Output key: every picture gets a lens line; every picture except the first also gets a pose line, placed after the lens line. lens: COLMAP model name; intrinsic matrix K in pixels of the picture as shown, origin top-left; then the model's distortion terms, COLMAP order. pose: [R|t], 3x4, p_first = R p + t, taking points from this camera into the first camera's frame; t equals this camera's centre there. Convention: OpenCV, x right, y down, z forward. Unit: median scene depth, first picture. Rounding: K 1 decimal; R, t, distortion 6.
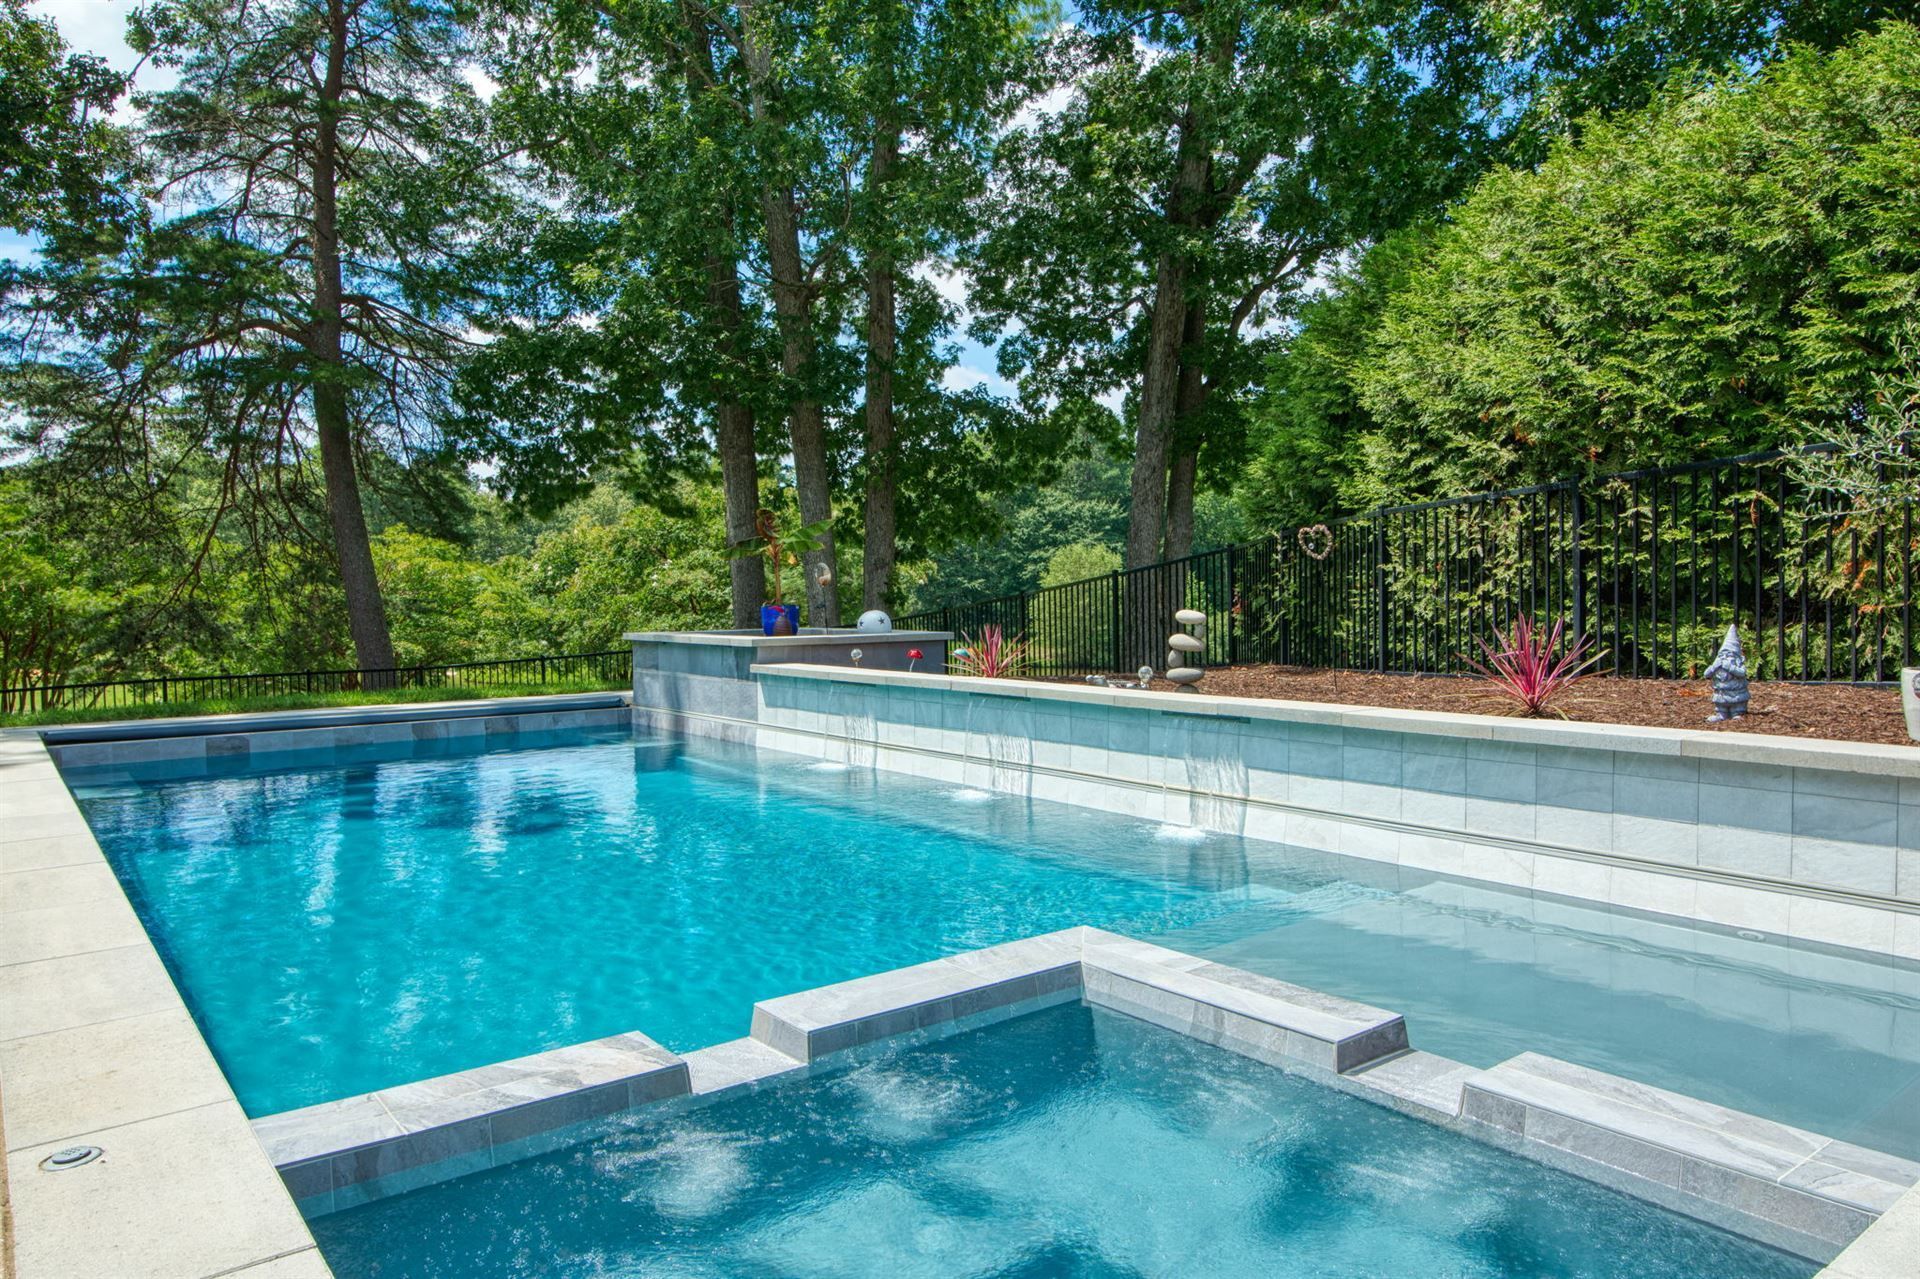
lens RADIAL K [[1275.8, 0, 965.1], [0, 1275.8, 642.2], [0, 0, 1]] dist [0.005414, 0.001537]
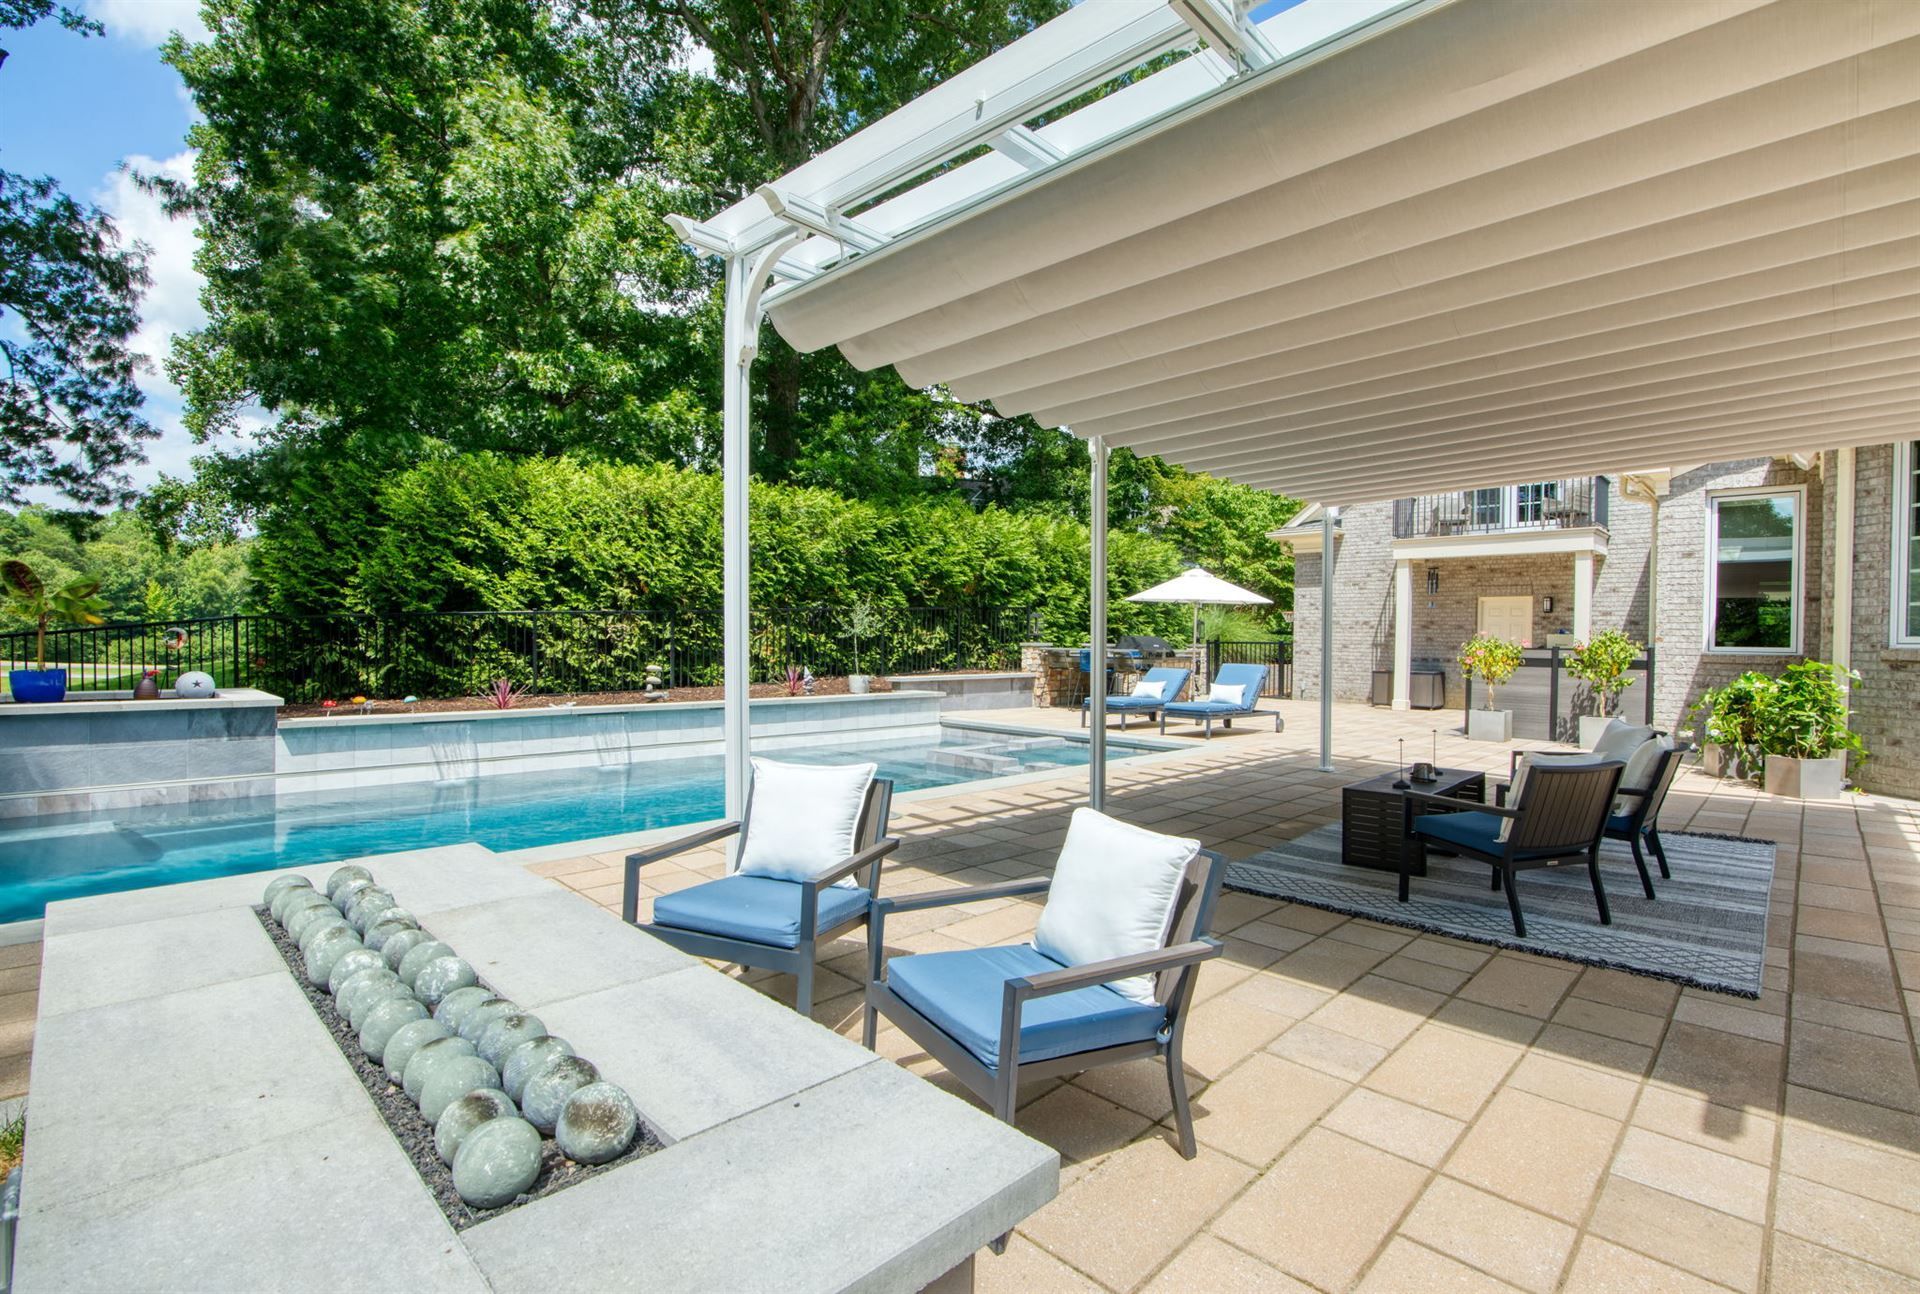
lens RADIAL K [[894.8, 0, 956.2], [0, 894.8, 645.4], [0, 0, 1]] dist [-0.012915, 0.000284]
pose [[-0.125377, 0.002635, 0.992106, -1.195296], [0.026824, 0.999640, 0.000735, -0.039330], [-0.991746, 0.026704, -0.125403, 0.591712]]
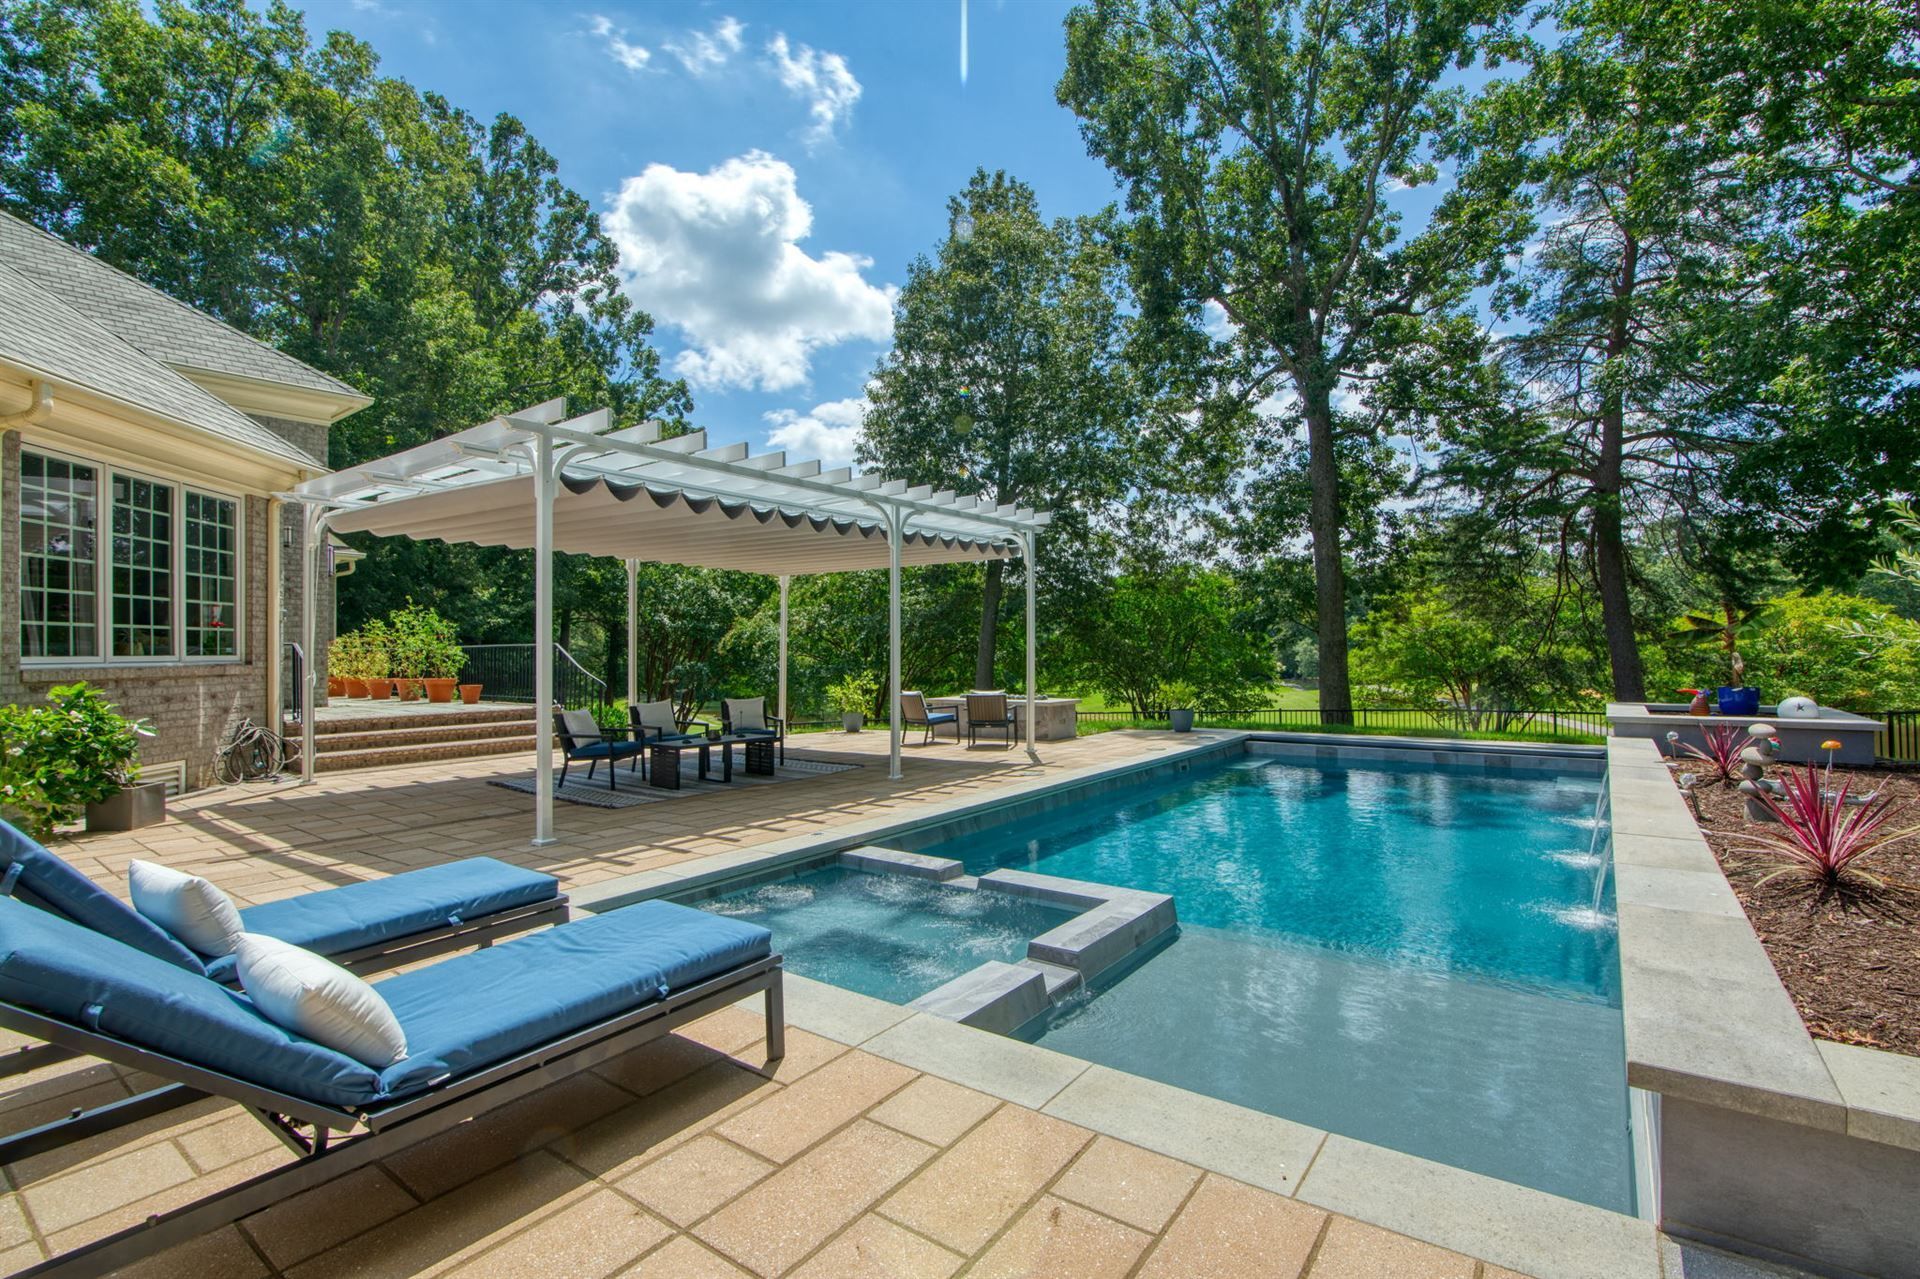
lens RADIAL K [[877.0, 0, 962.3], [0, 877.0, 644.7], [0, 0, 1]] dist [-0.020701, 0.000807]
pose [[0.269858, 0.002441, -0.962897, 0.575512], [-0.030040, 0.999531, -0.005885, -0.056902], [0.962431, 0.030514, 0.269805, 0.172683]]
